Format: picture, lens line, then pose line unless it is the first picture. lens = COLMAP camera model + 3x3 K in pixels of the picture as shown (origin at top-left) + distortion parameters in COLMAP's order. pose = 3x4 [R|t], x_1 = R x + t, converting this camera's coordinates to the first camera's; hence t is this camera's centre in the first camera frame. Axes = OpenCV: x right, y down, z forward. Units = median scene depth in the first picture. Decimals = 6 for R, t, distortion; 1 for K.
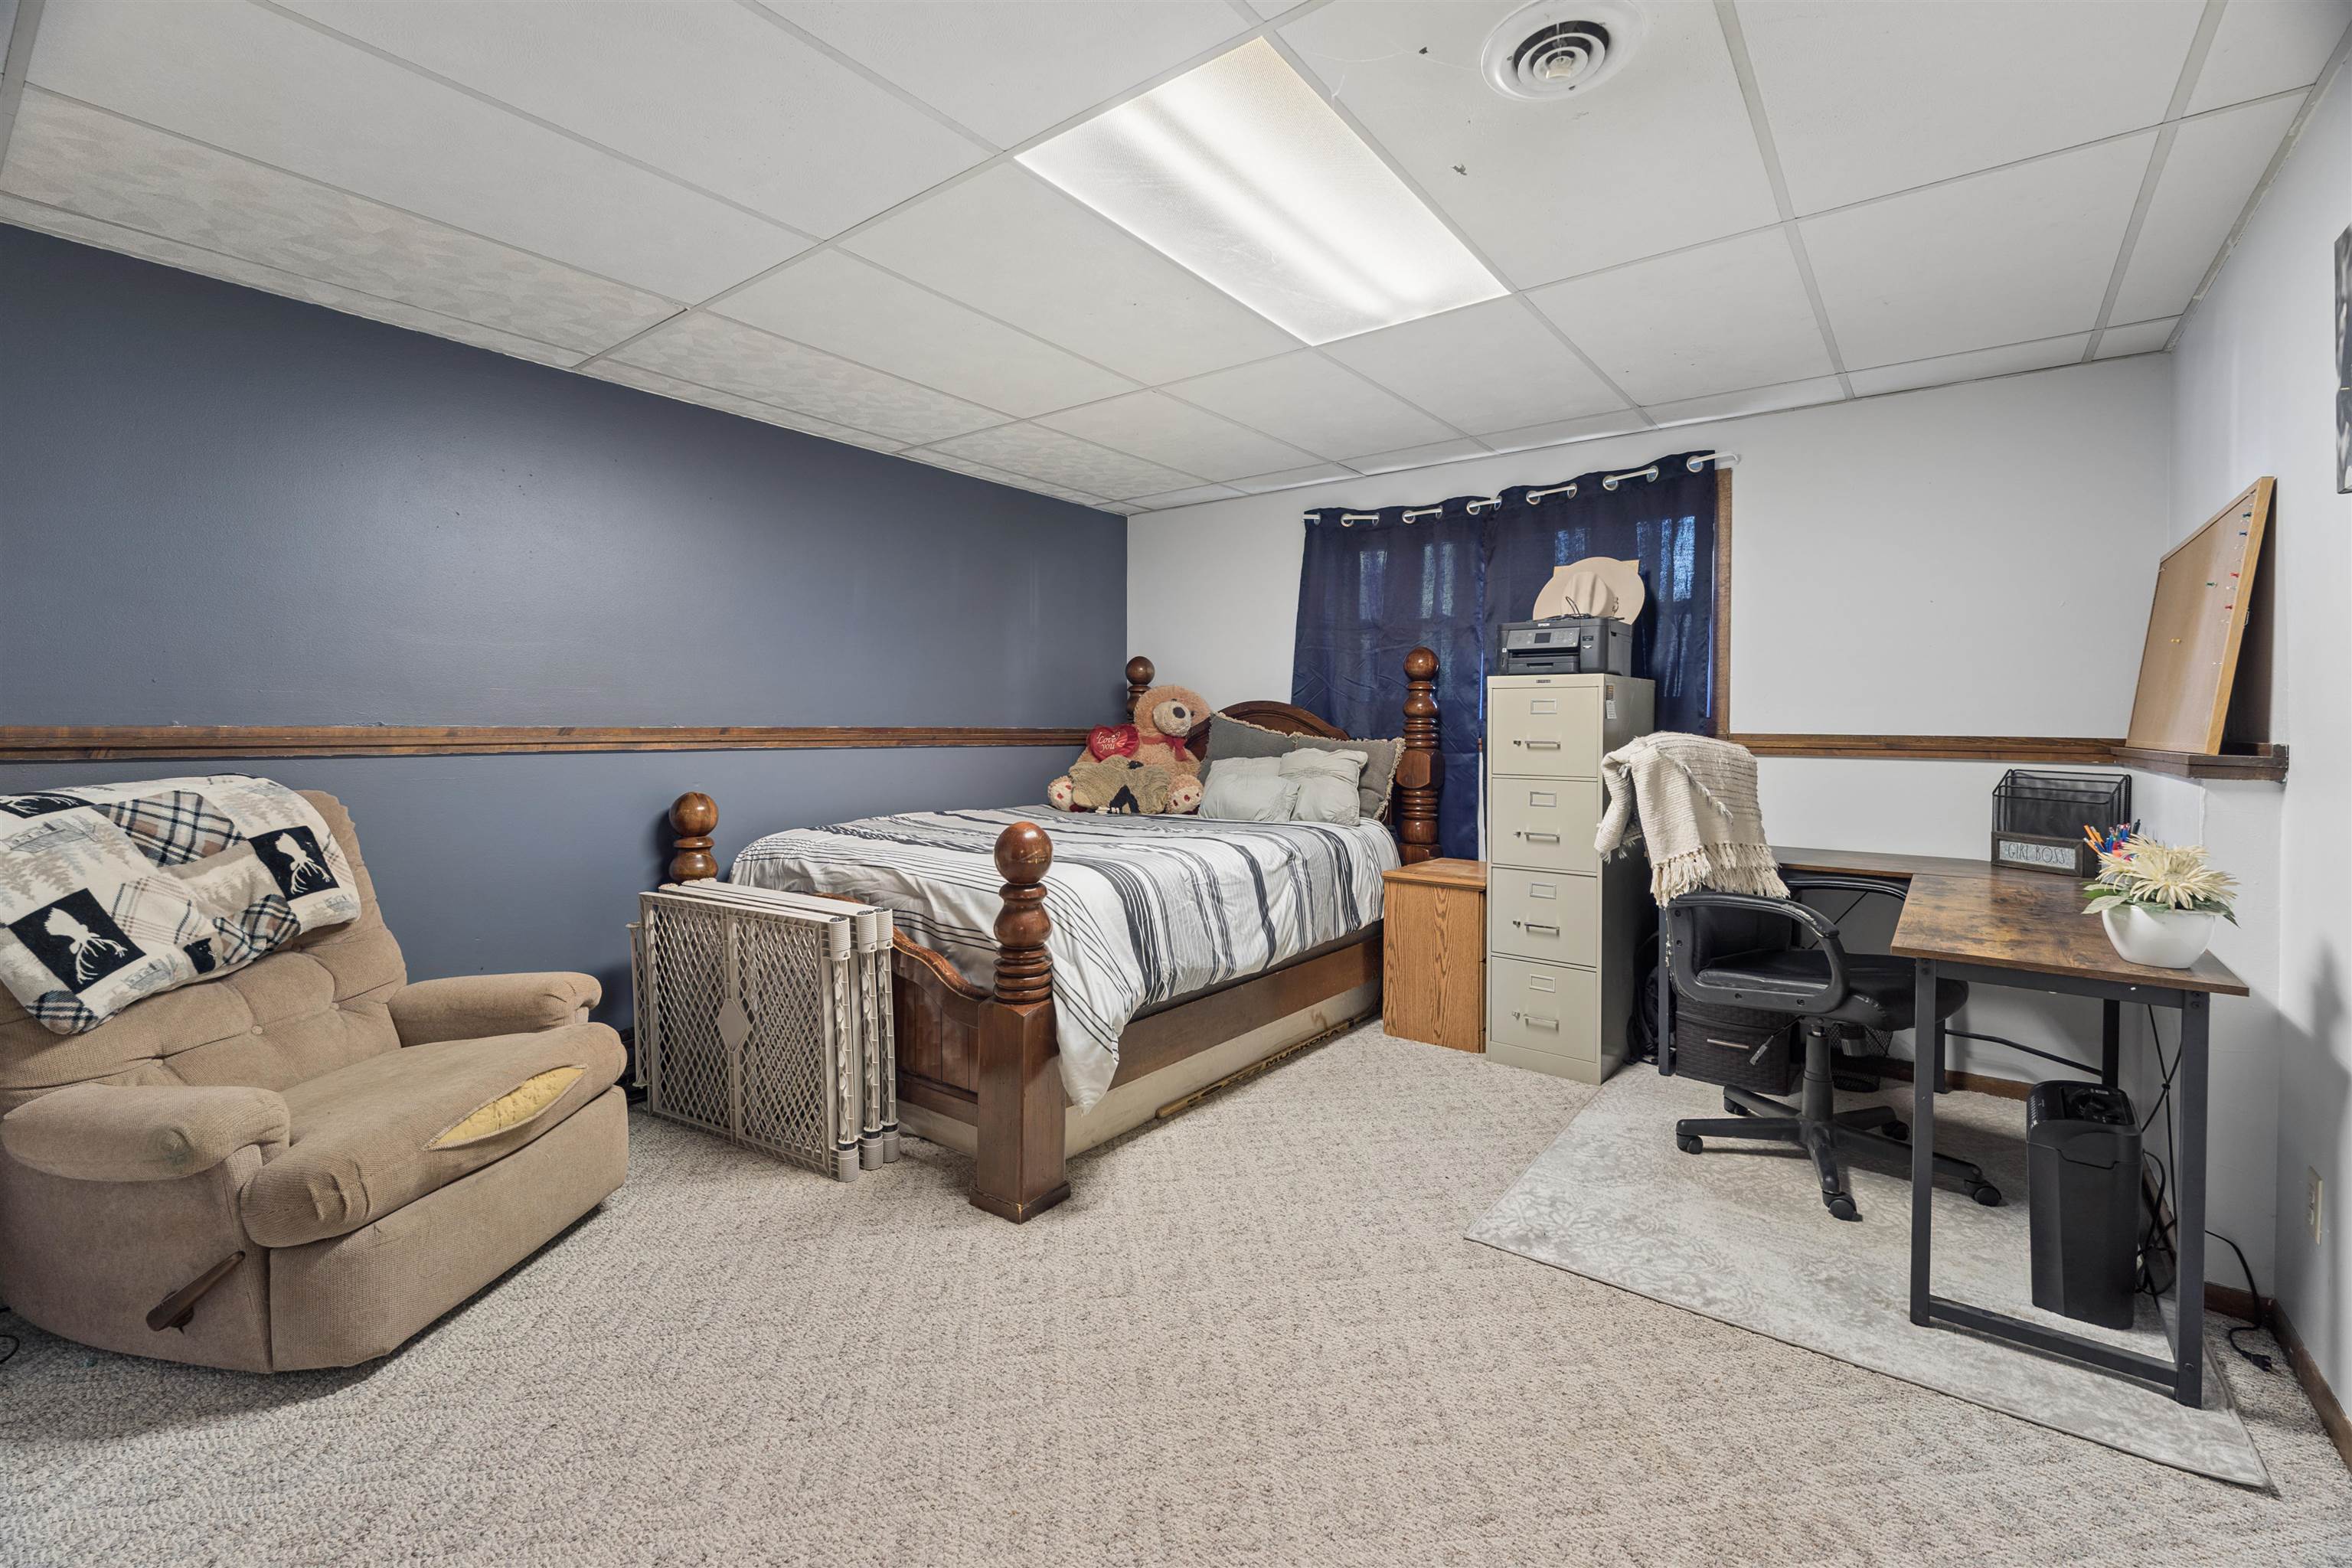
lens RADIAL K [[996.5, 0, 1177.5], [0, 996.5, 770.0], [0, 0, 1]] dist [0.008335, -0.001635]
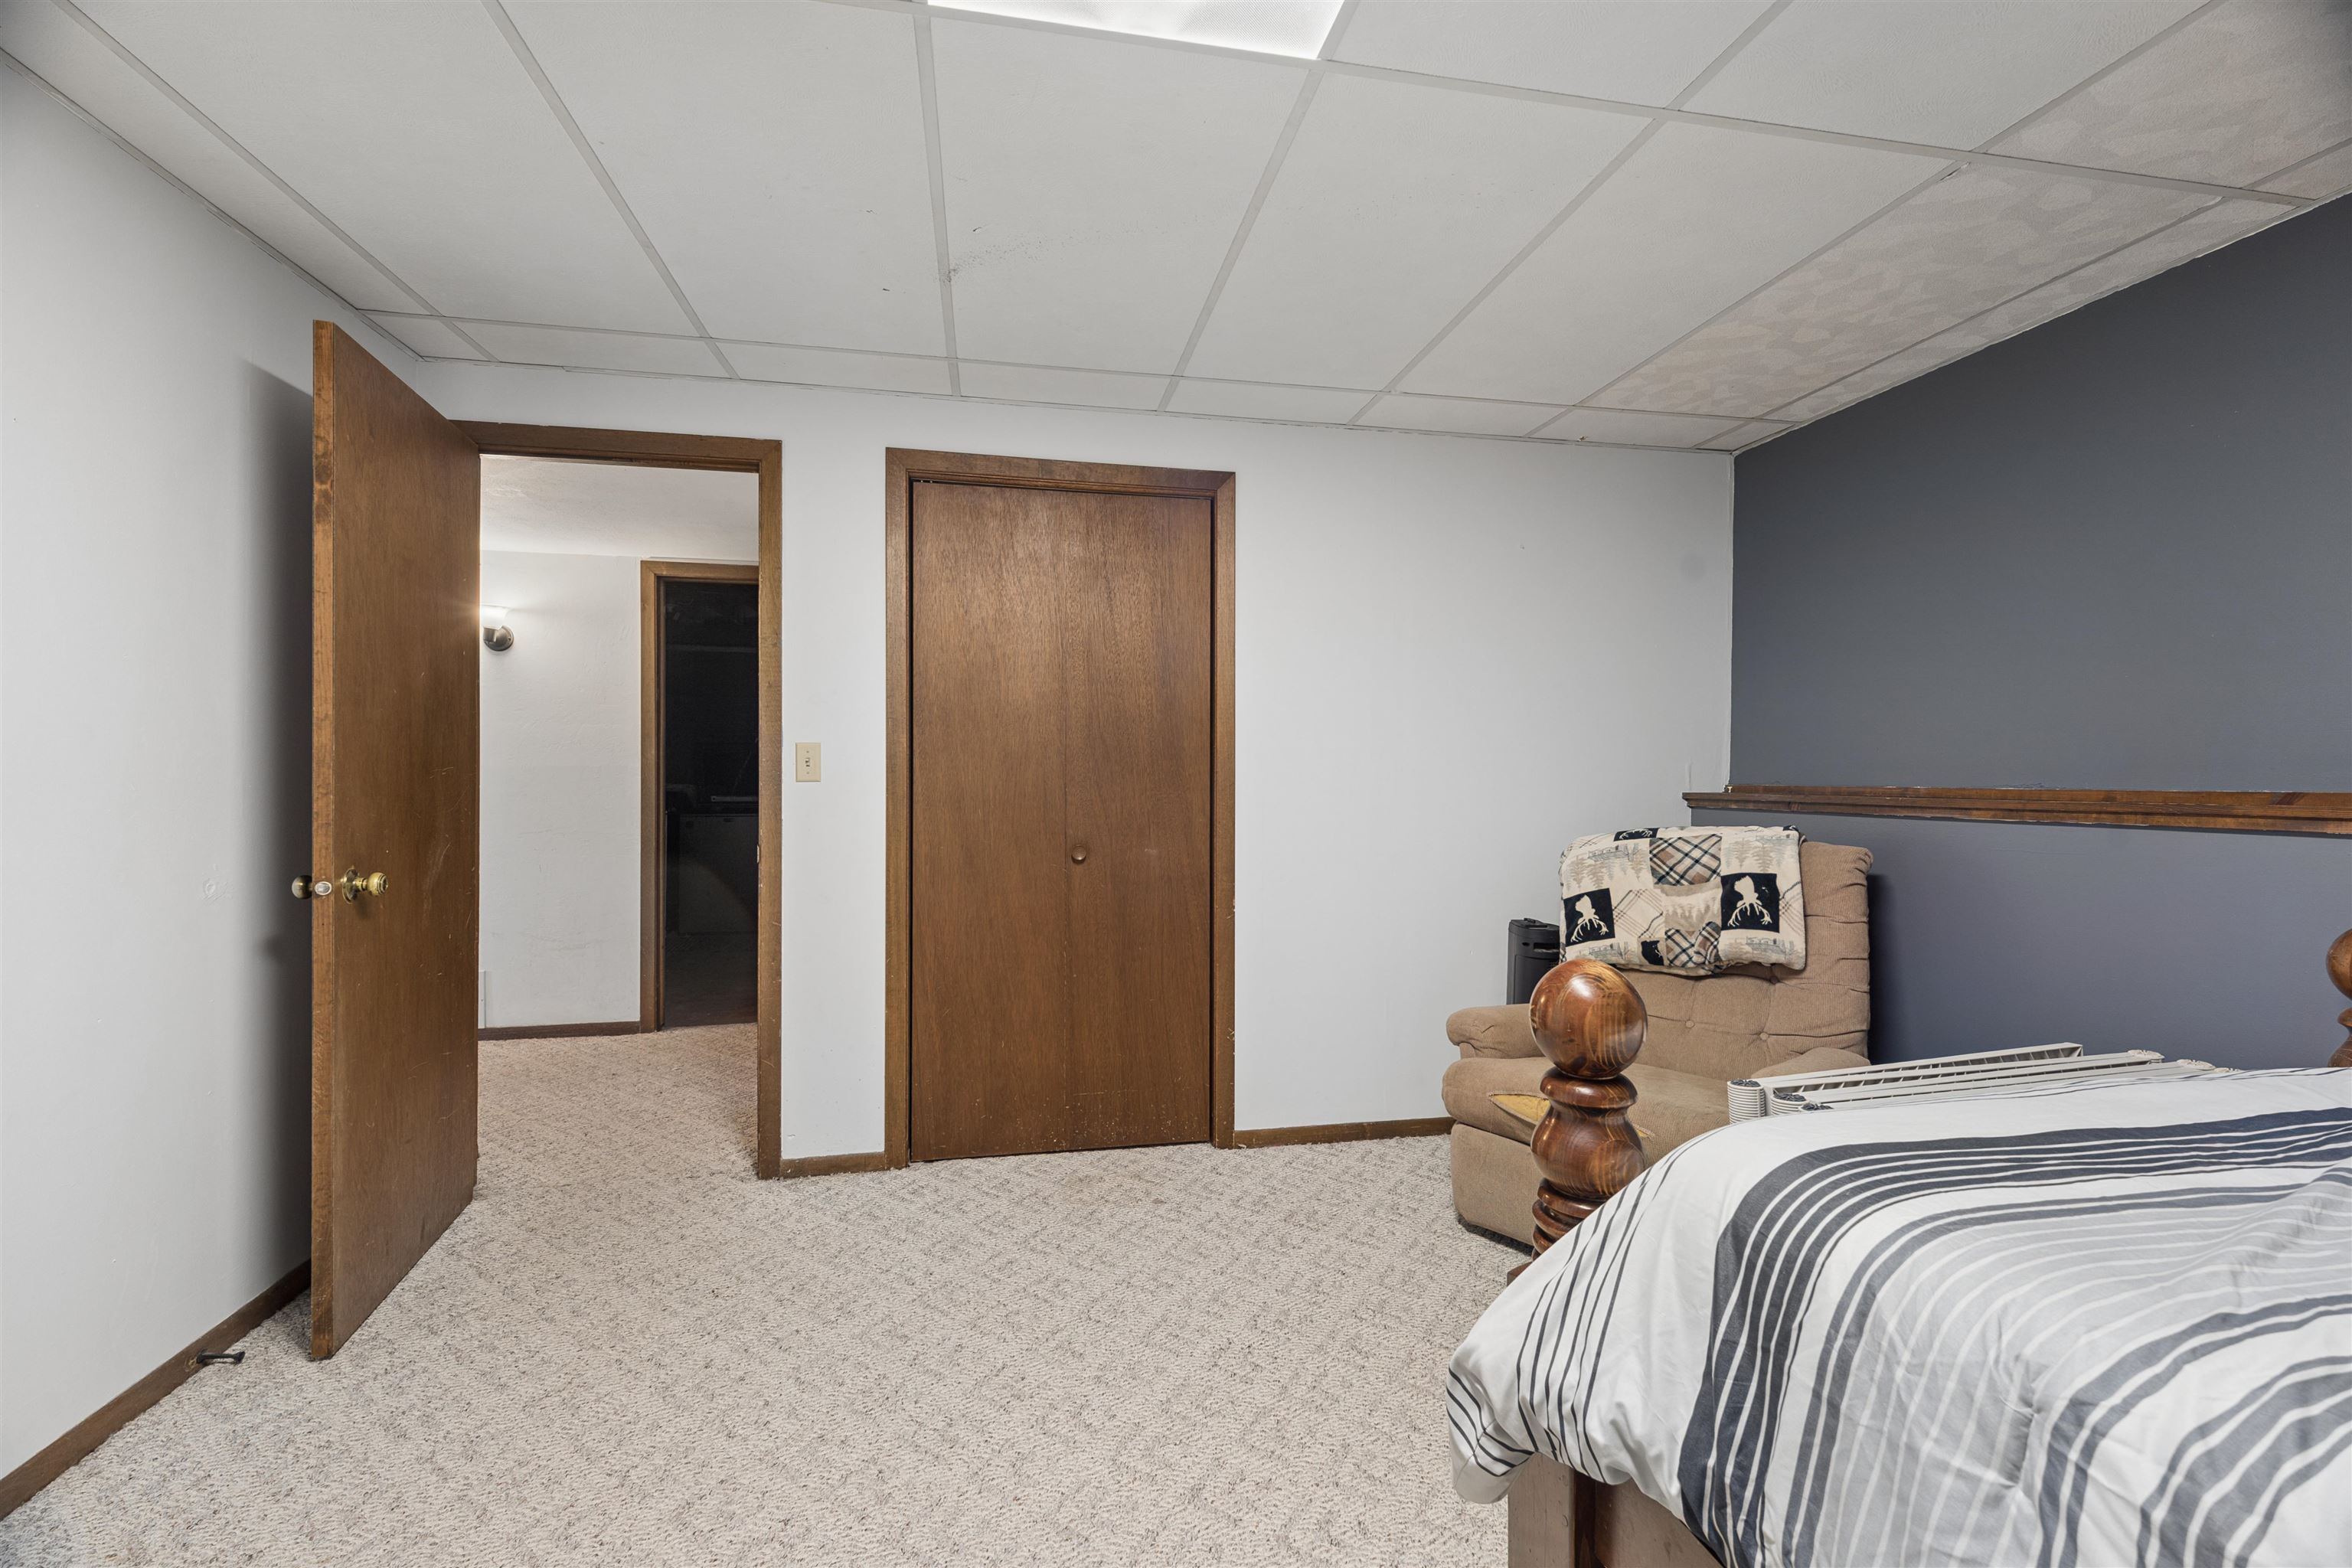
lens RADIAL K [[996.5, 0, 1171.9], [0, 996.5, 780.2], [0, 0, 1]] dist [0.008335, -0.001635]
pose [[-0.666128, -0.010163, -0.745768, 0.476859], [-0.043781, 0.998716, 0.025495, -0.054164], [0.744551, 0.049633, -0.665718, 1.378724]]
